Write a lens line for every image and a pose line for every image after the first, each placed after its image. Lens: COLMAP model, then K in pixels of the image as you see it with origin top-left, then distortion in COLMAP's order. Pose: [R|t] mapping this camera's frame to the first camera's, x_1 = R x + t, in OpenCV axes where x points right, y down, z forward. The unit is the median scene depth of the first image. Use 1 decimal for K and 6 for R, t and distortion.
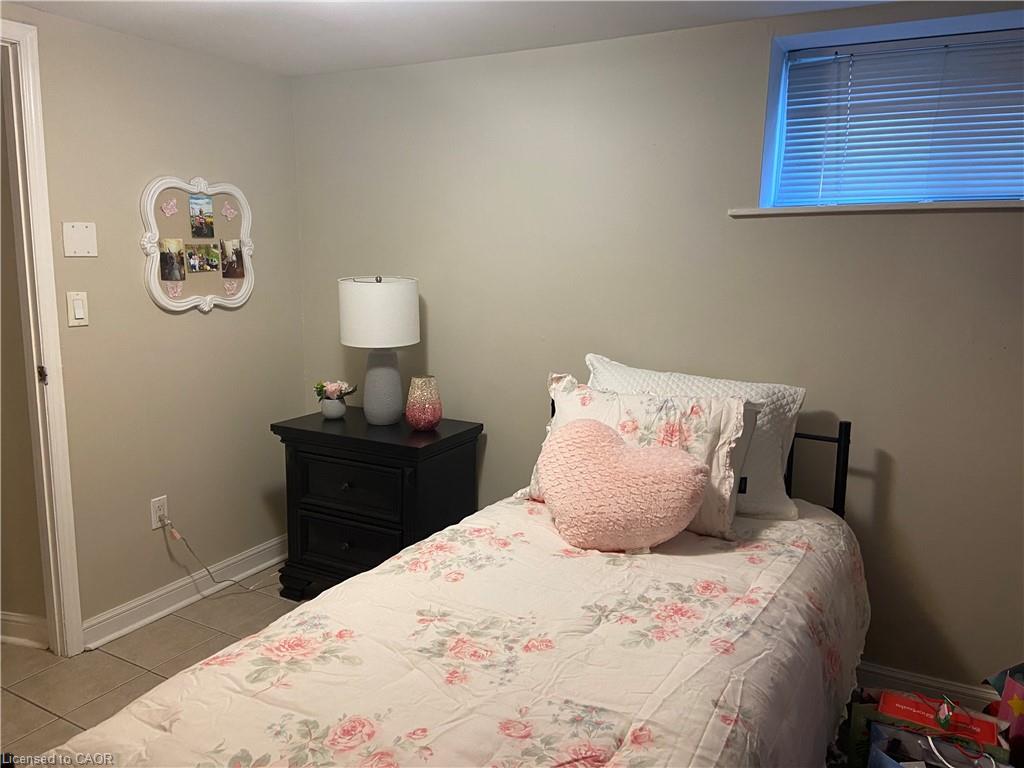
lens RADIAL K [[767.9, 0, 512.0], [0, 767.9, 384.0], [0, 0, 1]] dist [0.103642, -0.000350]
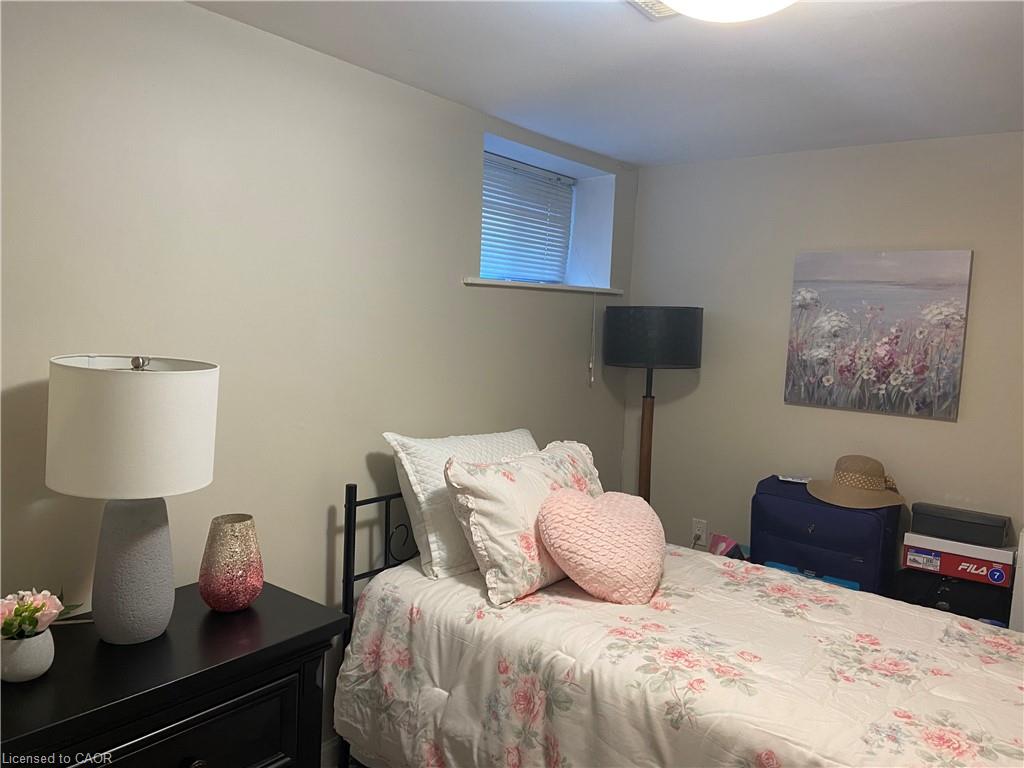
lens RADIAL K [[751.1, 0, 511.8], [0, 751.1, 373.1], [0, 0, 1]] dist [-0.001953, -0.001821]
pose [[0.182413, -0.096501, 0.978475, -1.207045], [0.123802, 0.989506, 0.074509, -0.265548], [-0.975397, 0.107545, 0.192446, 1.220784]]
